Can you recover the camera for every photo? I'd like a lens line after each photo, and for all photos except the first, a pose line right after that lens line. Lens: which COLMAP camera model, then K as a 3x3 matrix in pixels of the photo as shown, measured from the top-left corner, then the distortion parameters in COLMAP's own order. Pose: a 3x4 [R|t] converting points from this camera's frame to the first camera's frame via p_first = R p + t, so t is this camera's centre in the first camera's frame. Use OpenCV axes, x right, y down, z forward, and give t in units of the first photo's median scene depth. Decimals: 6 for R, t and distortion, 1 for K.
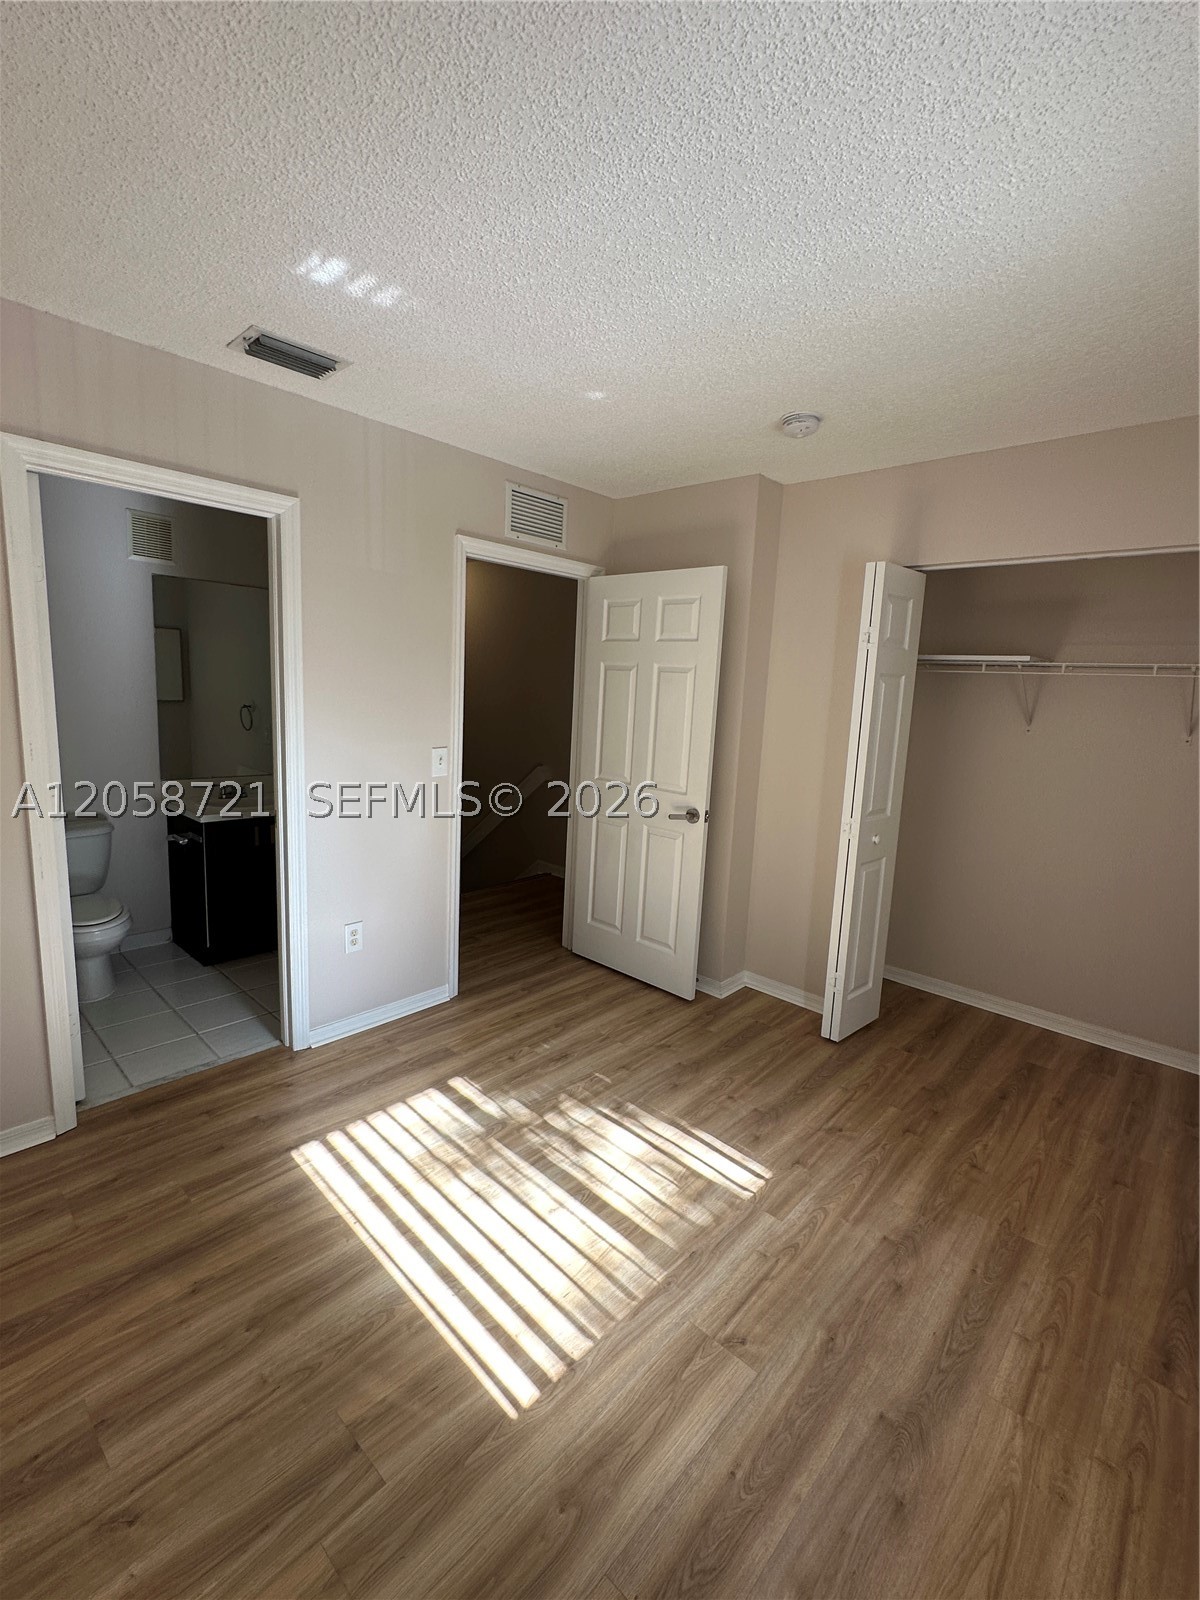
lens RADIAL K [[713.0, 0, 600.0], [0, 713.0, 800.0], [0, 0, 1]] dist [-0.002336, -0.000282]
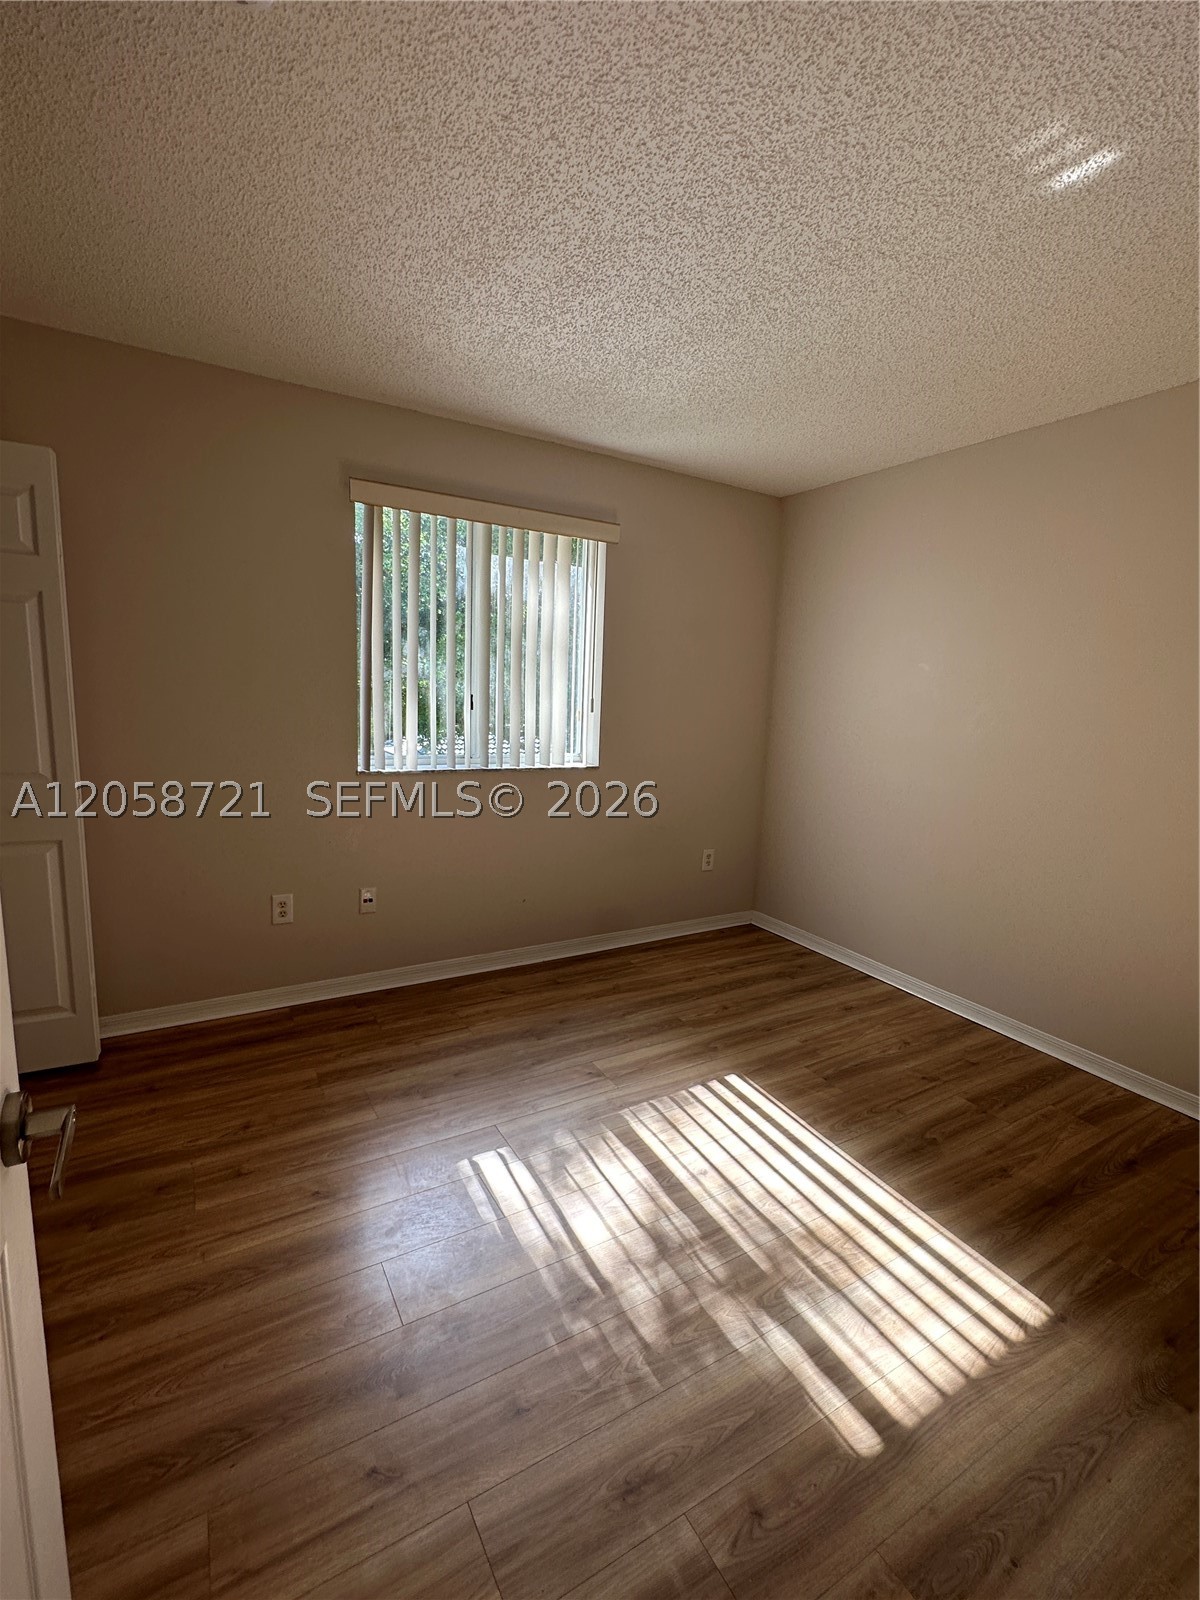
lens RADIAL K [[713.0, 0, 600.0], [0, 713.0, 800.0], [0, 0, 1]] dist [-0.002336, -0.000282]
pose [[-0.952475, -0.131172, 0.274927, -0.126921], [-0.036855, 0.945529, 0.323445, -0.226791], [-0.302379, 0.297941, -0.905427, 1.688467]]
